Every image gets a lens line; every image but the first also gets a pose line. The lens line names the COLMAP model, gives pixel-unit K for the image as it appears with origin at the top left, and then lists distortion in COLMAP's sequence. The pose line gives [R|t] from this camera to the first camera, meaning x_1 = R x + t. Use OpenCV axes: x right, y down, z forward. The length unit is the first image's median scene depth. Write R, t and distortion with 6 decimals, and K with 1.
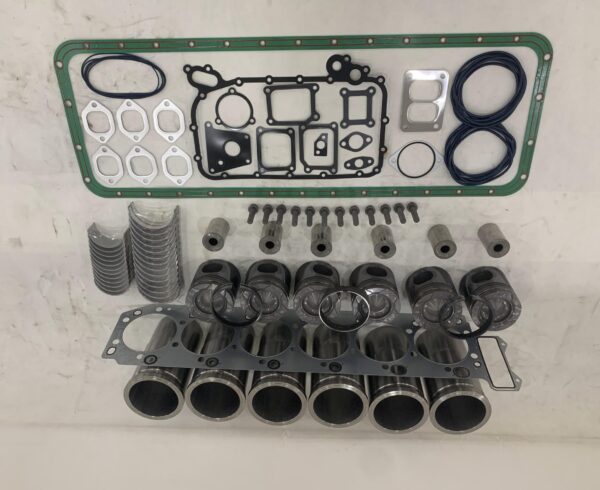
lens RADIAL K [[527.2, 0, 300.0], [0, 527.2, 245.0], [0, 0, 1]] dist [-0.002289, 0.000805]
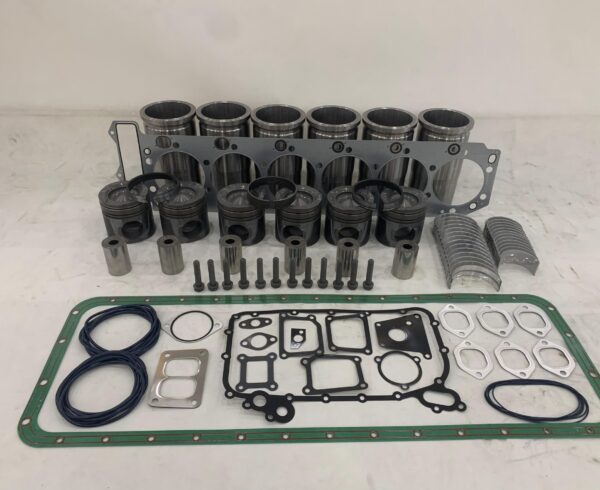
lens RADIAL K [[527.2, 0, 300.0], [0, 527.2, 245.0], [0, 0, 1]] dist [-0.002289, 0.000805]
pose [[-0.999822, 0.018094, -0.005331, 0.038018], [-0.018602, -0.898985, 0.437584, -0.429965], [0.003125, 0.437605, 0.899162, 0.129670]]
